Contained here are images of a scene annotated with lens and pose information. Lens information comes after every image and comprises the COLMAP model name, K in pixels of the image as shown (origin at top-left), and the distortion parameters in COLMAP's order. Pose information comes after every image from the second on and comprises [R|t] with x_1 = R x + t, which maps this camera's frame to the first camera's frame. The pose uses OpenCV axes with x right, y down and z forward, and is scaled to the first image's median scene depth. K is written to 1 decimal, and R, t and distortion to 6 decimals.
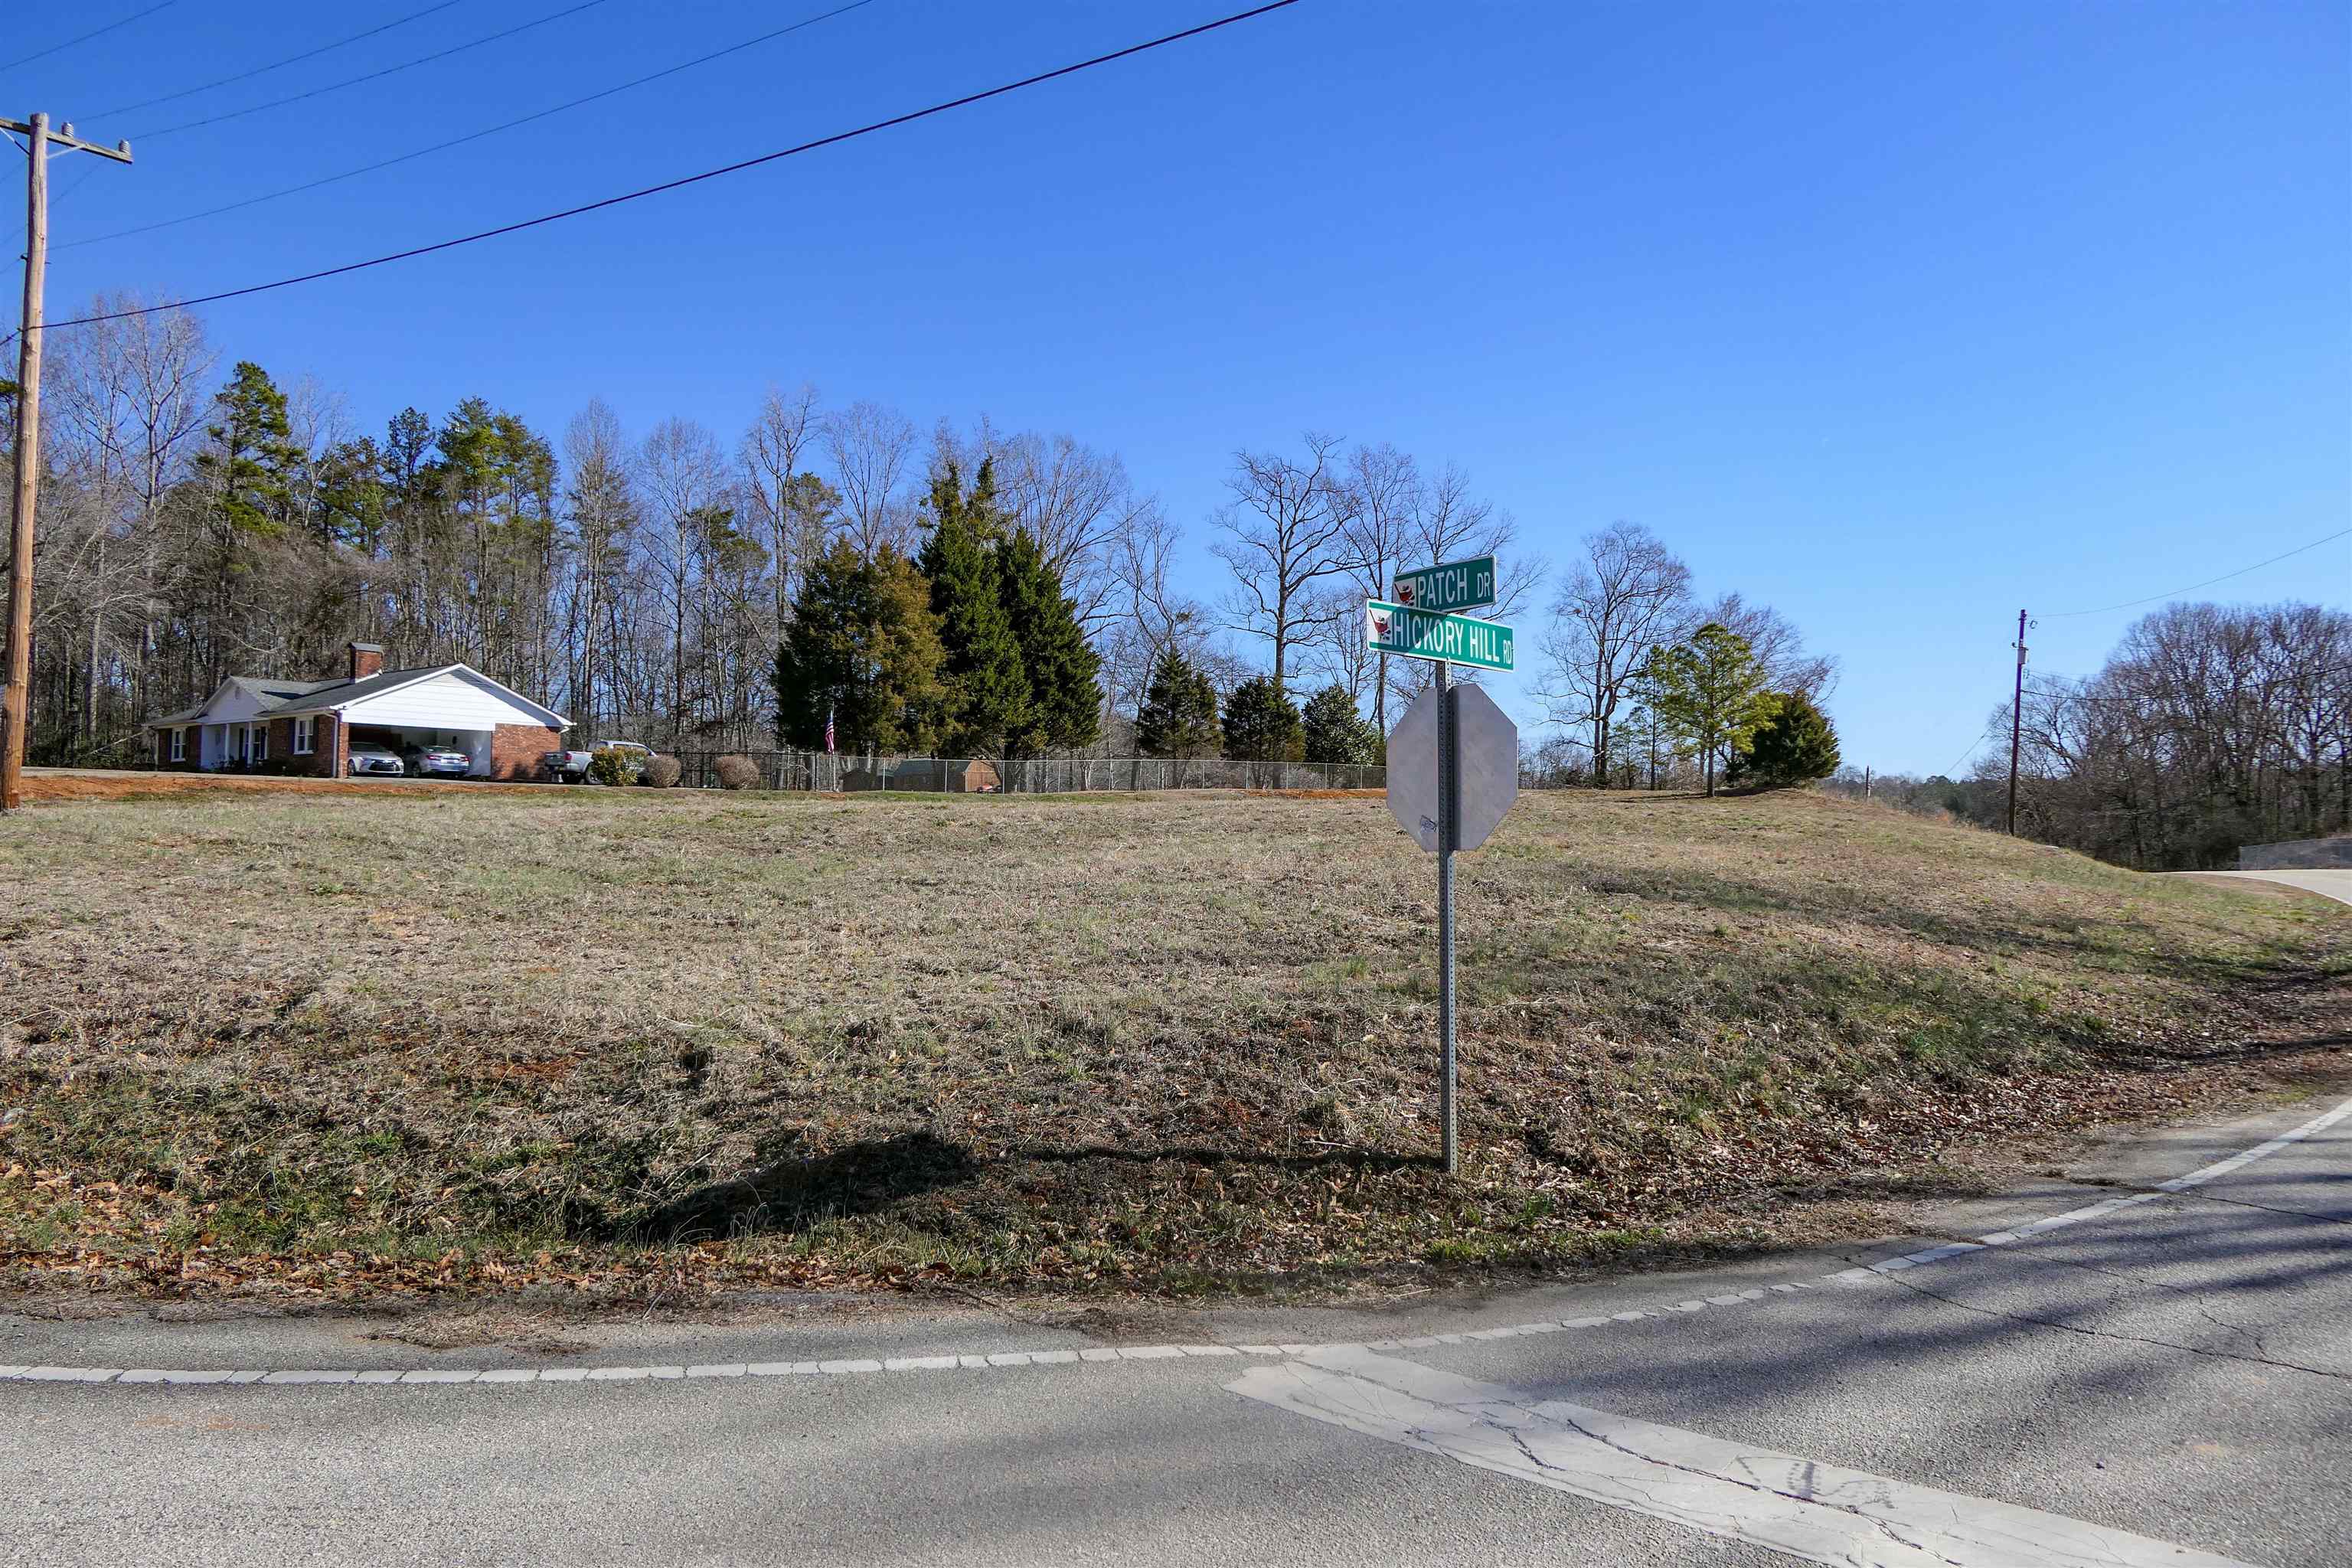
lens RADIAL K [[1619.2, 0, 1176.0], [0, 1619.2, 784.0], [0, 0, 1]] dist [-0.019232, 0.003809]
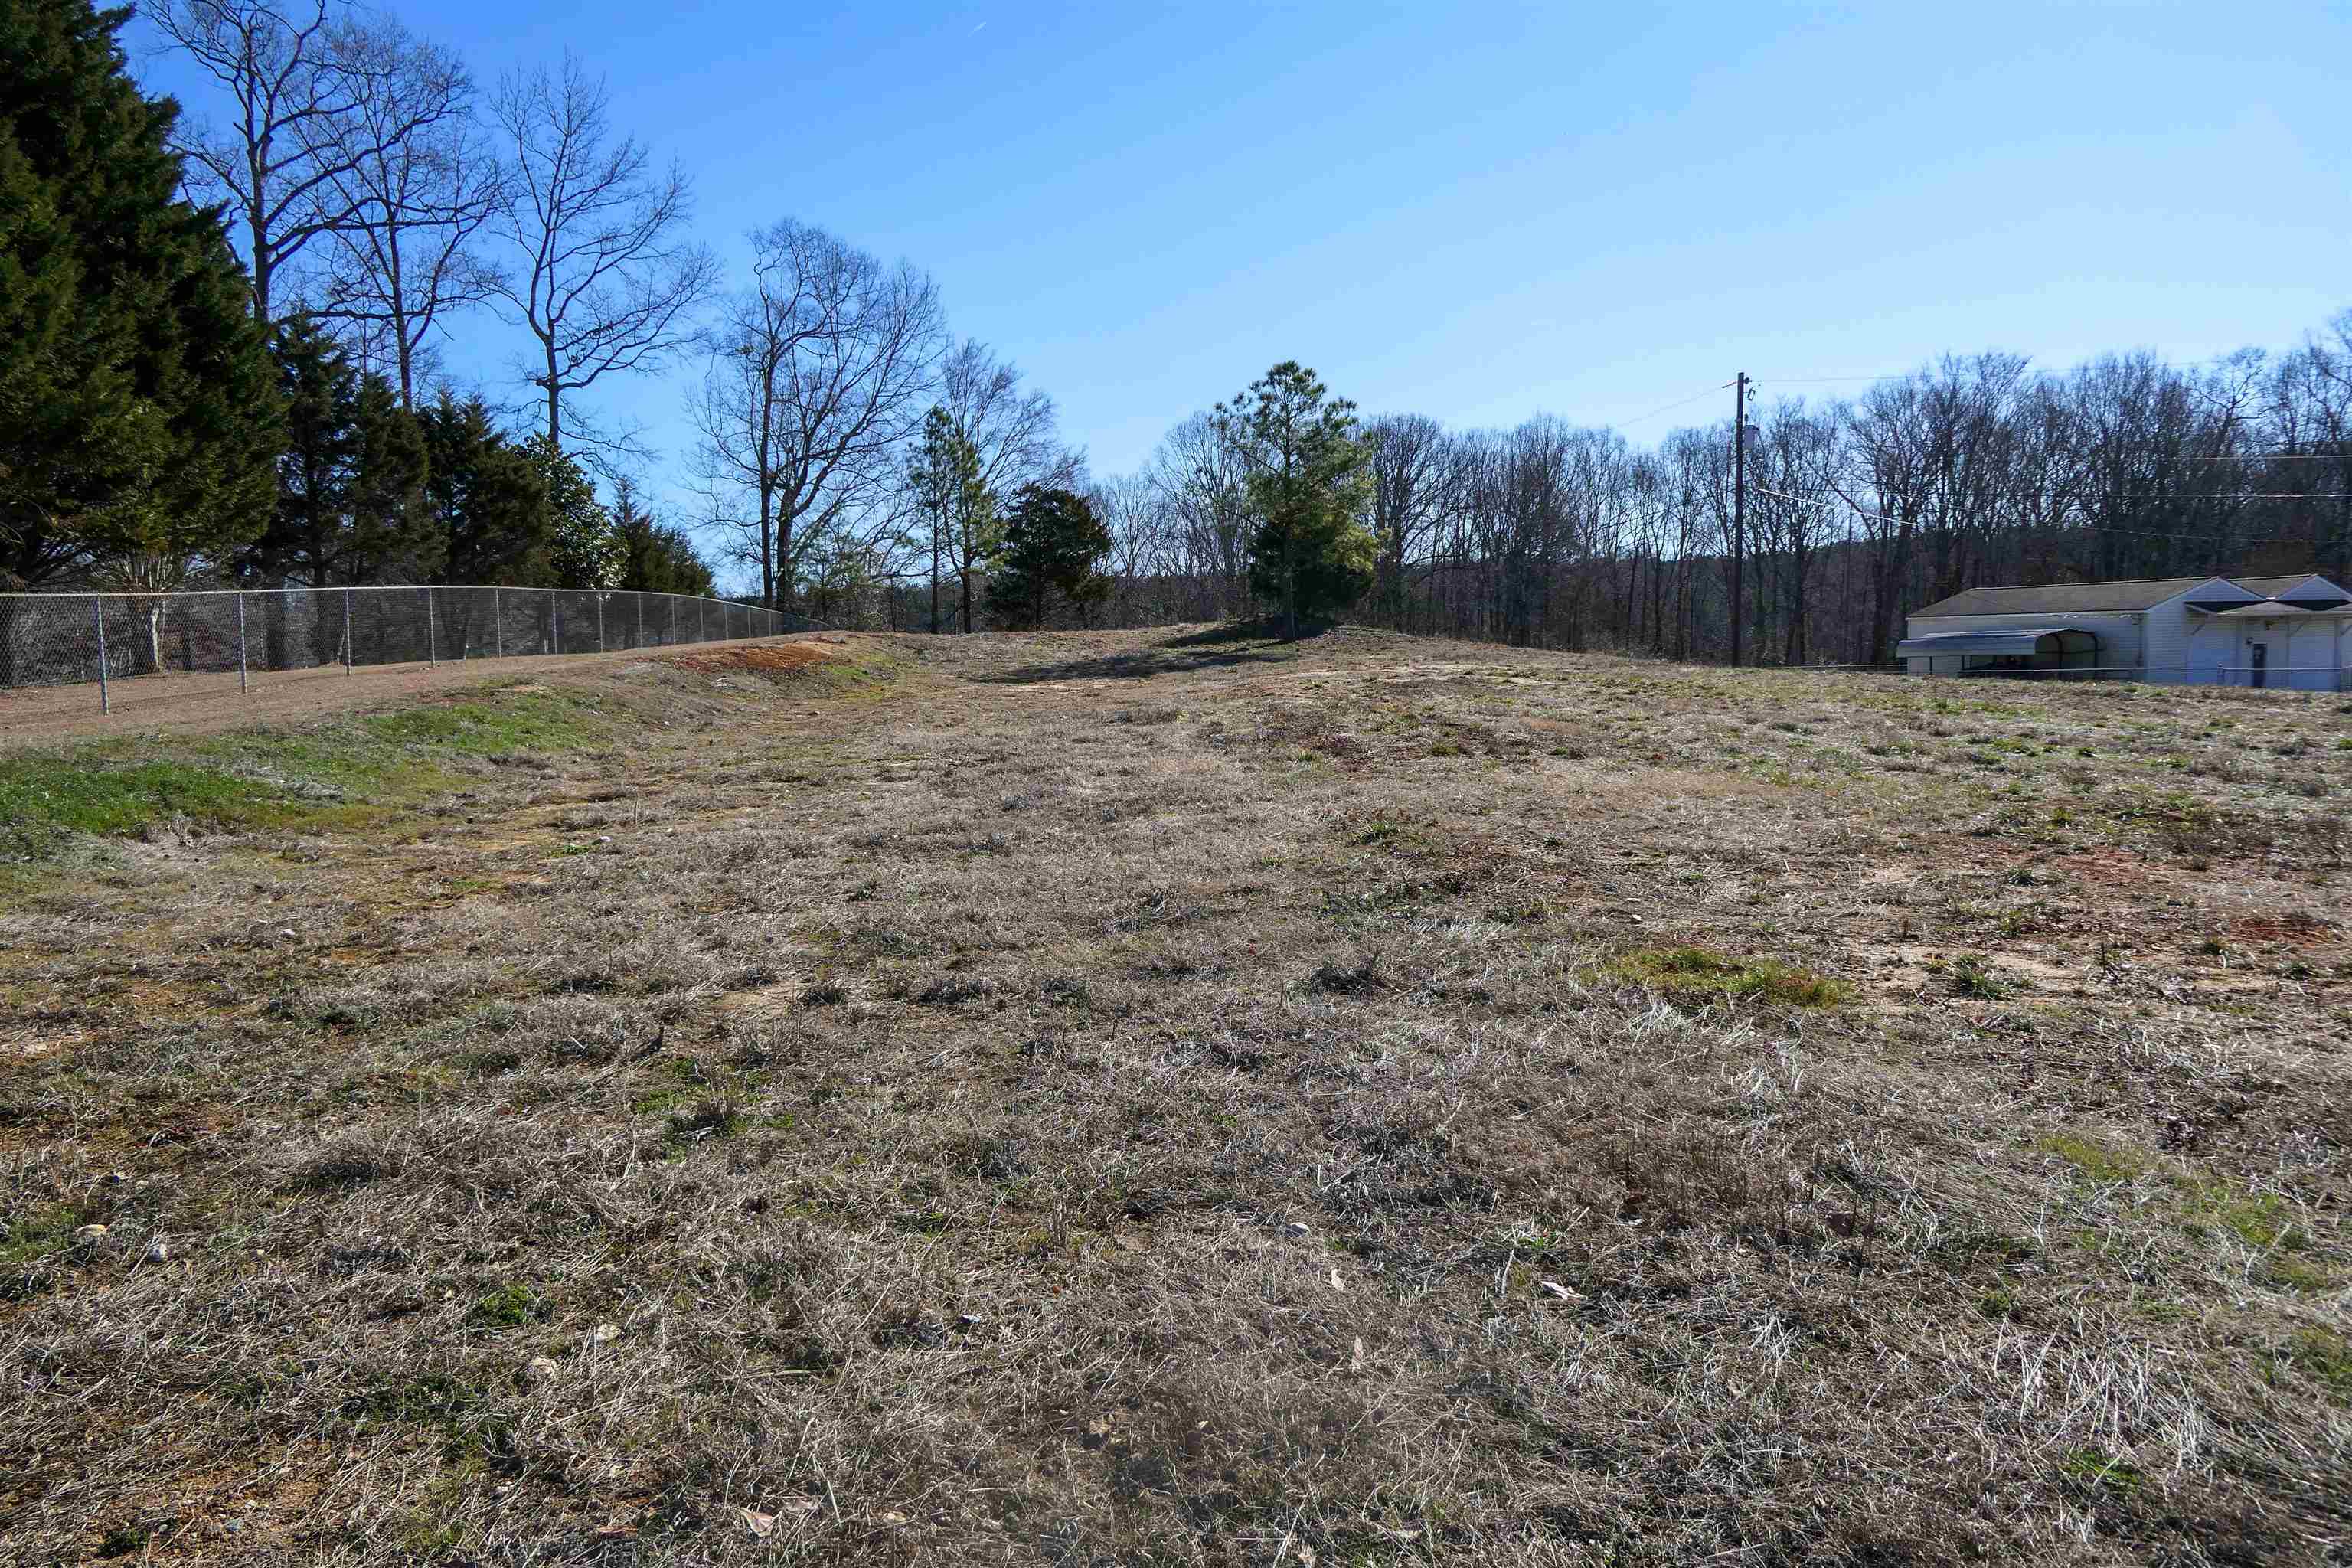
lens RADIAL K [[1619.2, 0, 1176.0], [0, 1619.2, 784.0], [0, 0, 1]] dist [-0.019232, 0.003809]
pose [[0.686931, -0.090356, 0.721084, -0.117964], [0.010145, 0.993336, 0.114807, -0.007612], [-0.726652, -0.071549, 0.683270, 0.436567]]
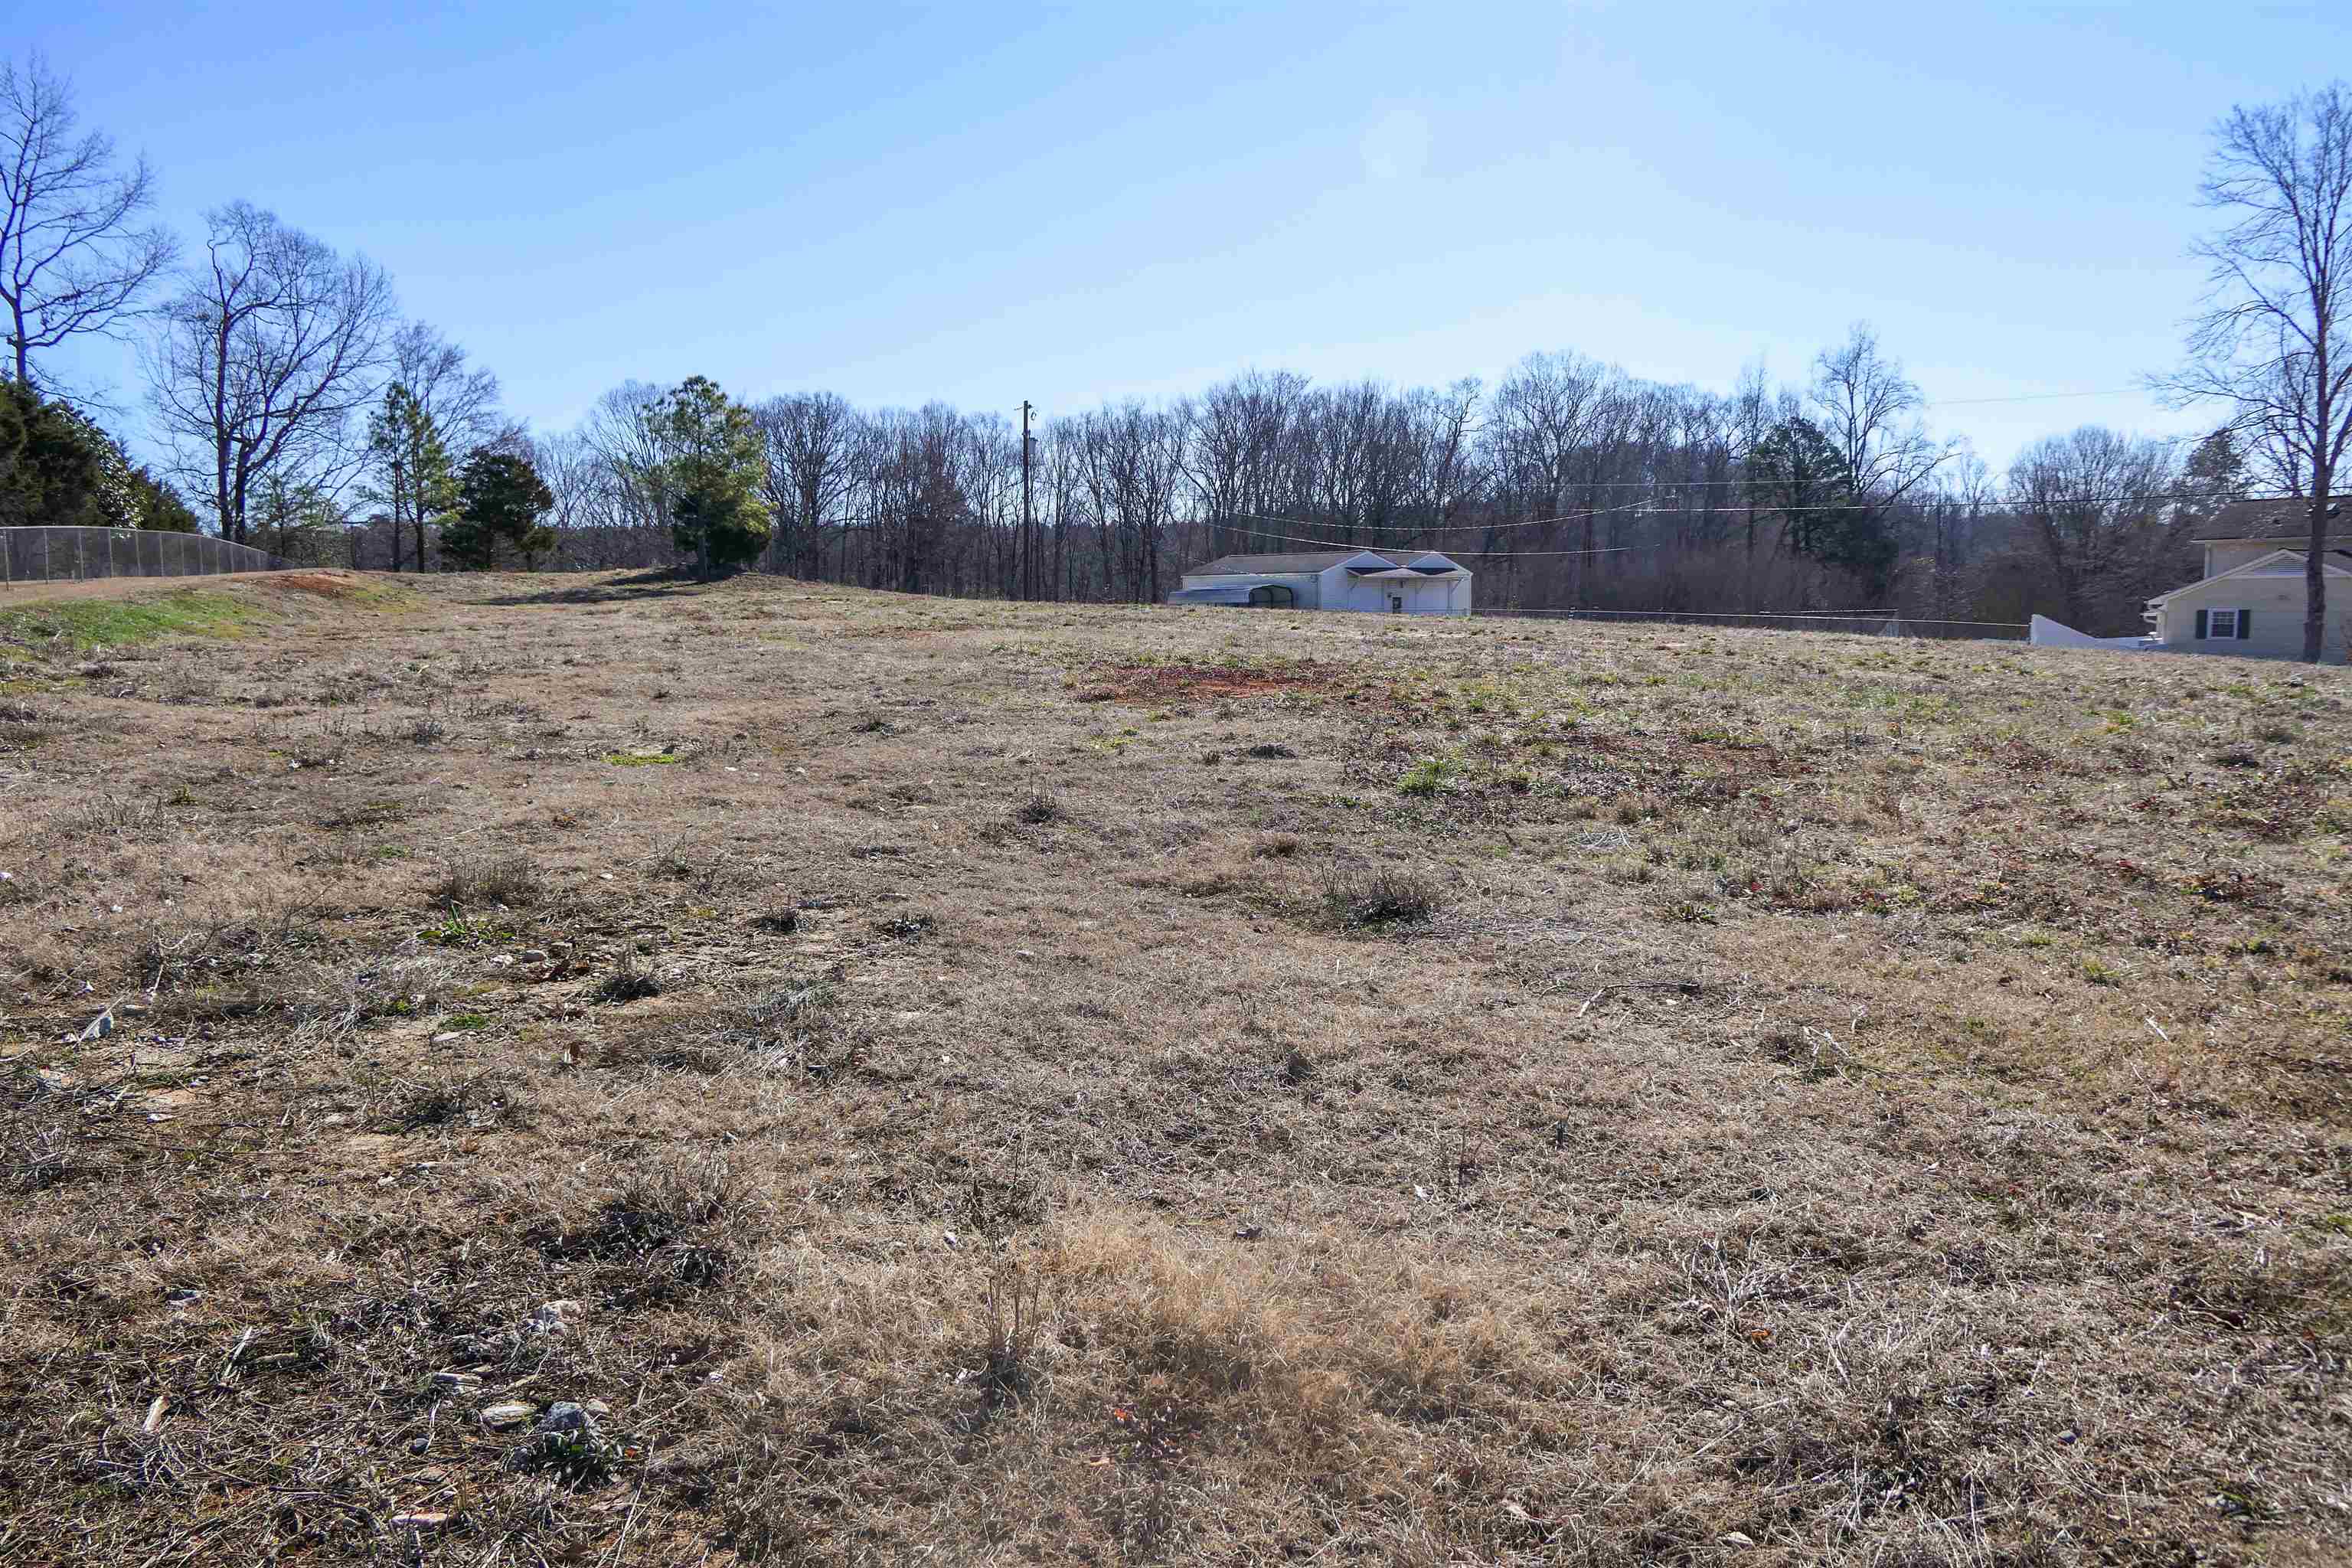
lens RADIAL K [[1623.4, 0, 1176.0], [0, 1623.4, 784.0], [0, 0, 1]] dist [-0.001449, -0.008167]
pose [[0.411284, -0.120179, 0.903550, -0.260743], [-0.013886, 0.990329, 0.138042, -0.006745], [-0.911401, -0.069321, 0.405638, 0.304788]]
